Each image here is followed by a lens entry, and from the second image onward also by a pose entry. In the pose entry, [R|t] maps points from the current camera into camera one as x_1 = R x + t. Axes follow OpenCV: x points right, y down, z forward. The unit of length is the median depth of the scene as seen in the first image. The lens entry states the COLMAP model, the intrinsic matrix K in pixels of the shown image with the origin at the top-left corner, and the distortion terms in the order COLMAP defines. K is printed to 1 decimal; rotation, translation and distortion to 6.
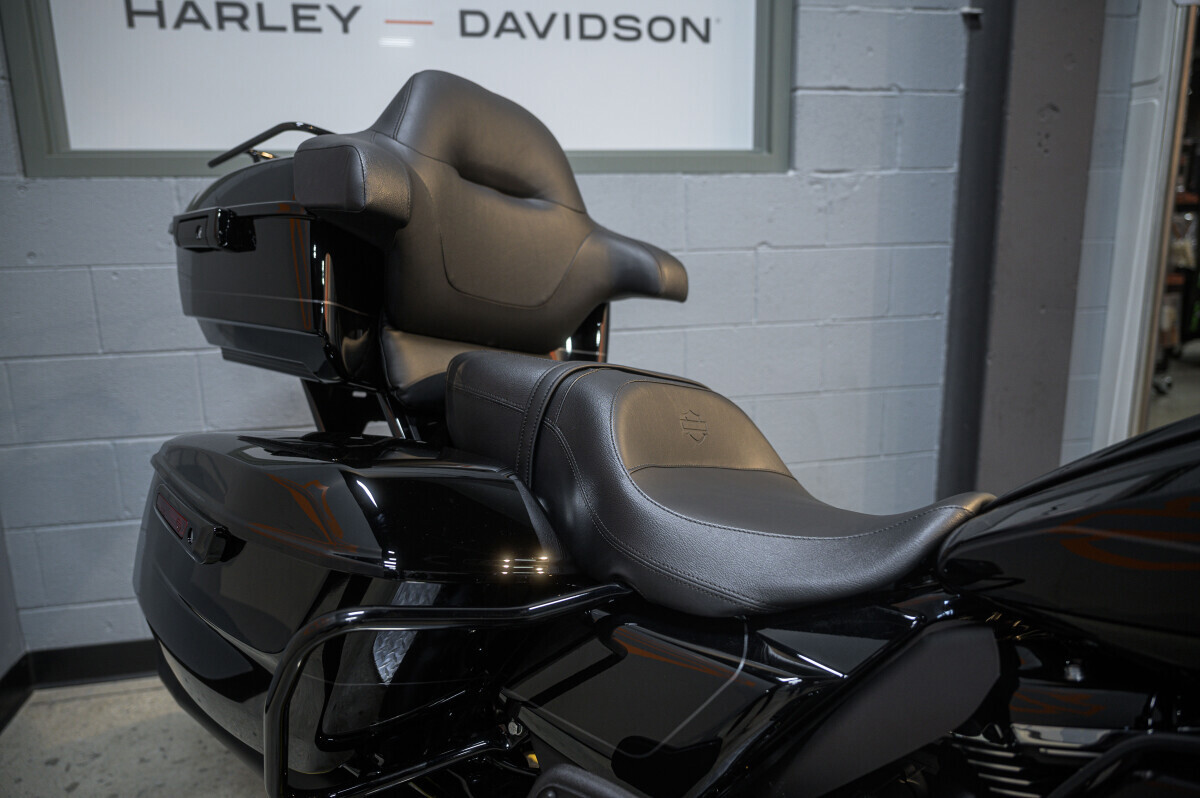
lens RADIAL K [[835.9, 0, 603.9], [0, 835.9, 393.8], [0, 0, 1]] dist [-0.011431, -0.000361]
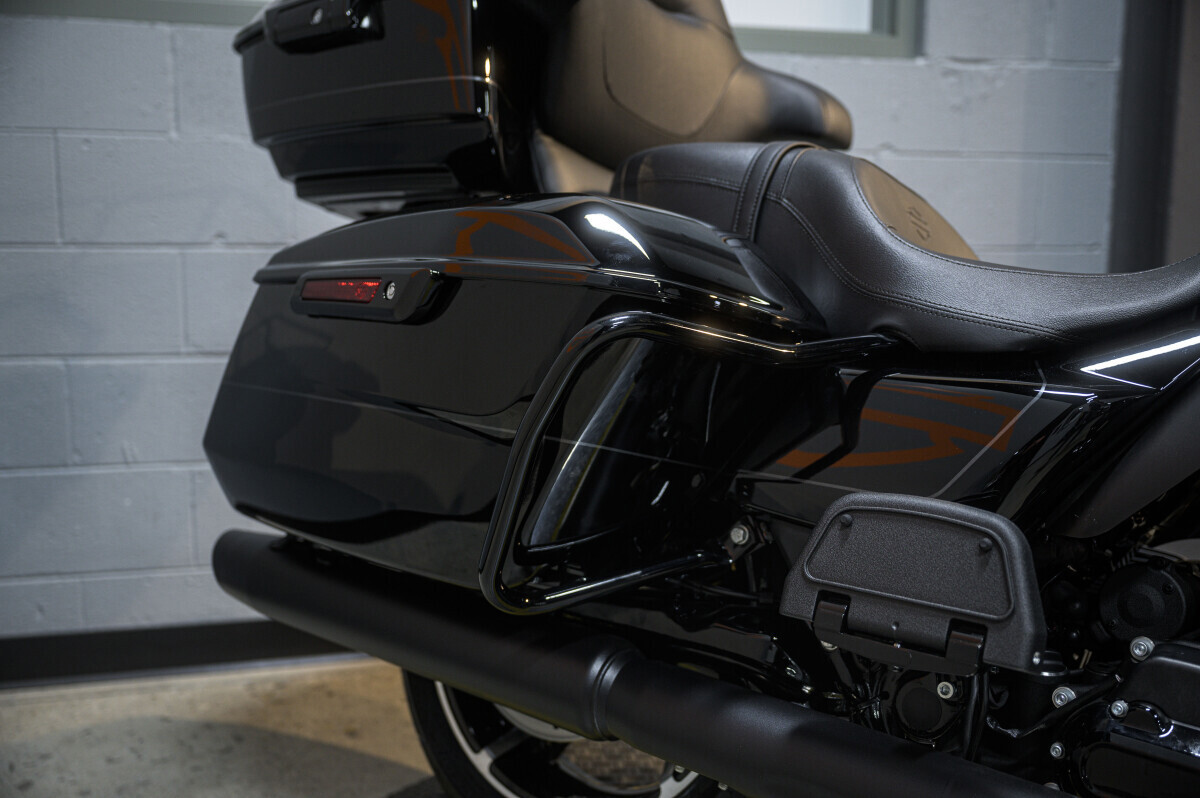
lens RADIAL K [[1186.2, 0, 601.2], [0, 1186.2, 401.1], [0, 0, 1]] dist [-0.011985, 0.000000]
pose [[0.998632, 0.017060, 0.049432, -0.152778], [-0.013344, 0.997128, -0.074555, 0.173294], [-0.050562, 0.073794, 0.995991, -0.113354]]
